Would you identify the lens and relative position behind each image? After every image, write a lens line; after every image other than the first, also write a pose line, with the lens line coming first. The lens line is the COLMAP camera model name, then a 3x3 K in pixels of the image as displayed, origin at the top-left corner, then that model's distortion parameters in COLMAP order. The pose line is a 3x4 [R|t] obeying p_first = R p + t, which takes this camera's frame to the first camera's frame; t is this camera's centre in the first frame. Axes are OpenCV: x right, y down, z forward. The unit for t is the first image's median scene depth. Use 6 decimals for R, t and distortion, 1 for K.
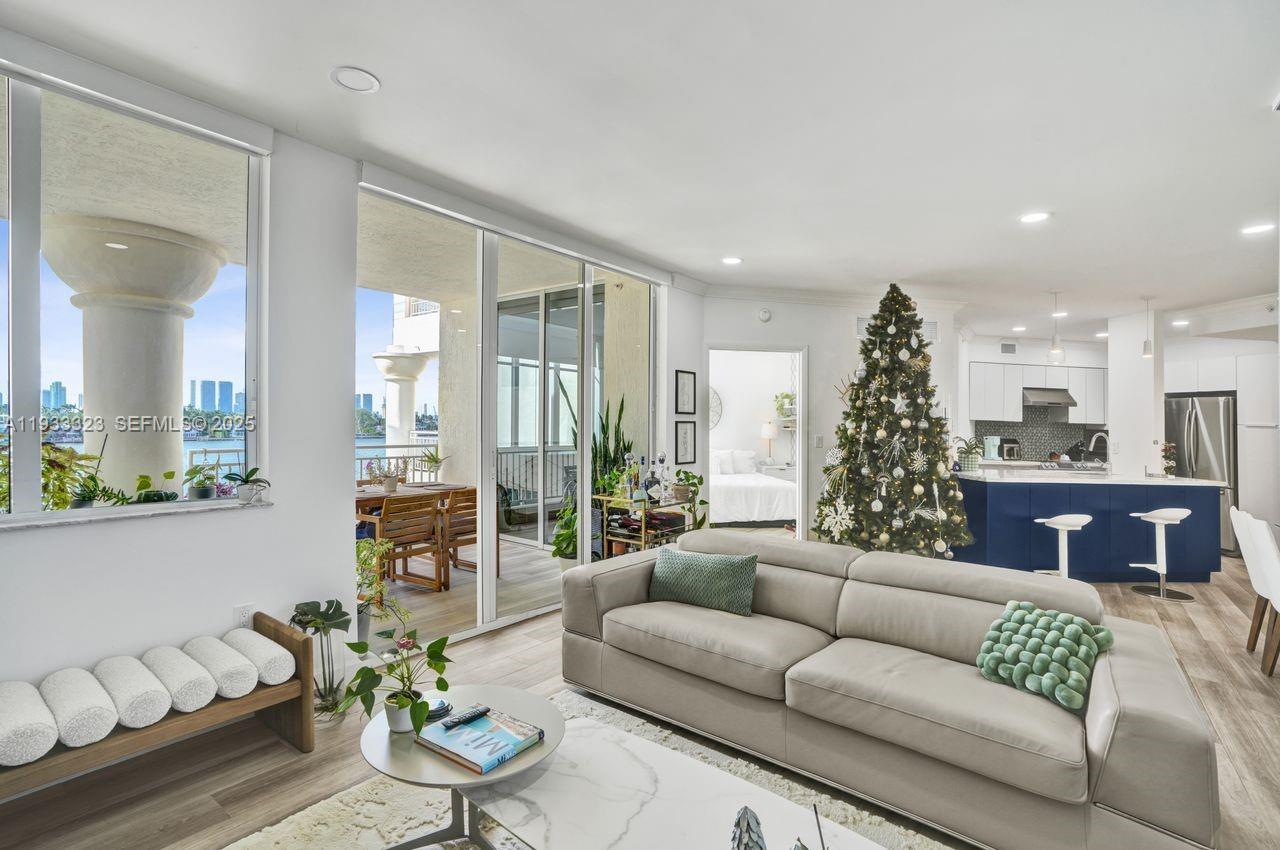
lens RADIAL K [[610.1, 0, 629.8], [0, 610.1, 427.6], [0, 0, 1]] dist [-0.014539, 0.000976]
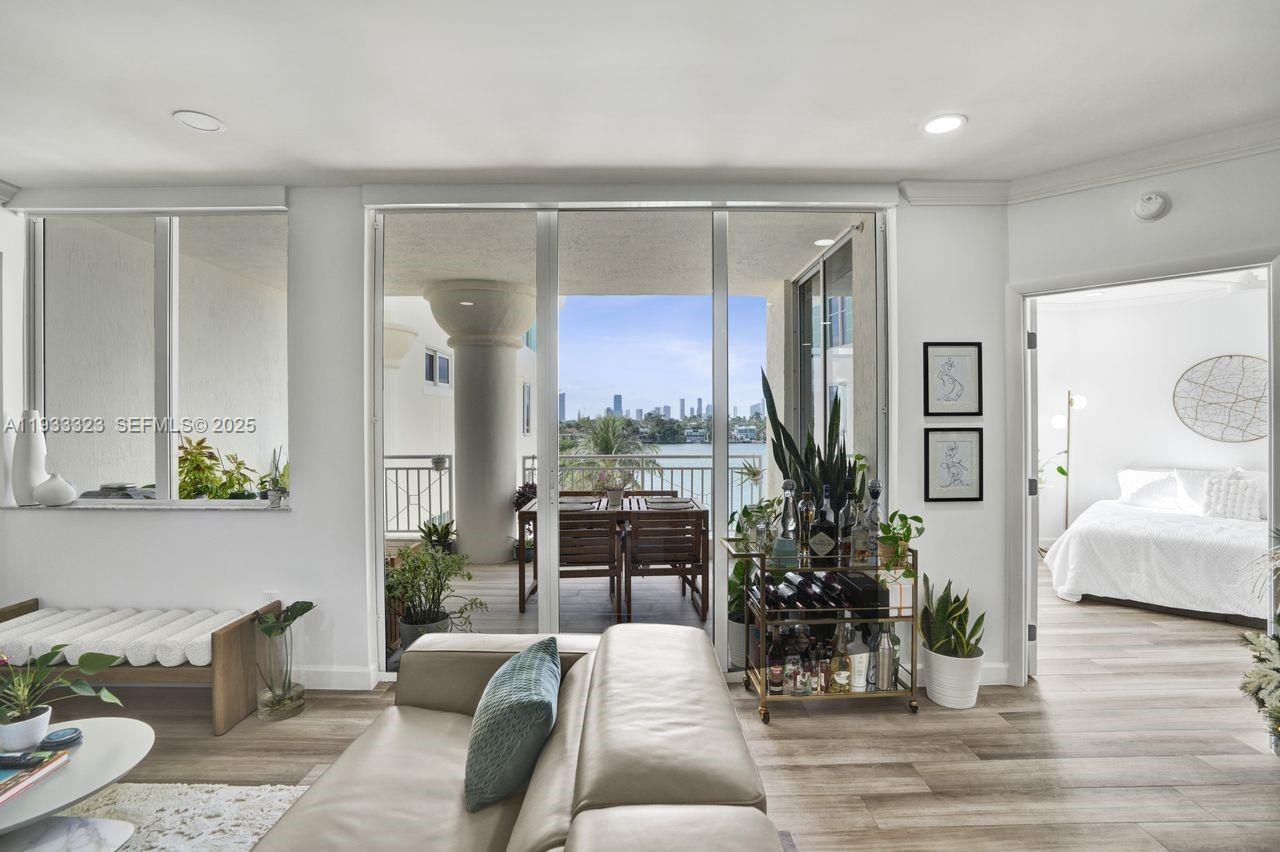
lens RADIAL K [[610.1, 0, 630.7], [0, 610.1, 430.8], [0, 0, 1]] dist [-0.014539, 0.000976]
pose [[0.613755, -0.006152, -0.789473, 0.366444], [0.005475, 0.999979, -0.003536, -0.007833], [0.789478, -0.002152, 0.613775, 0.409650]]
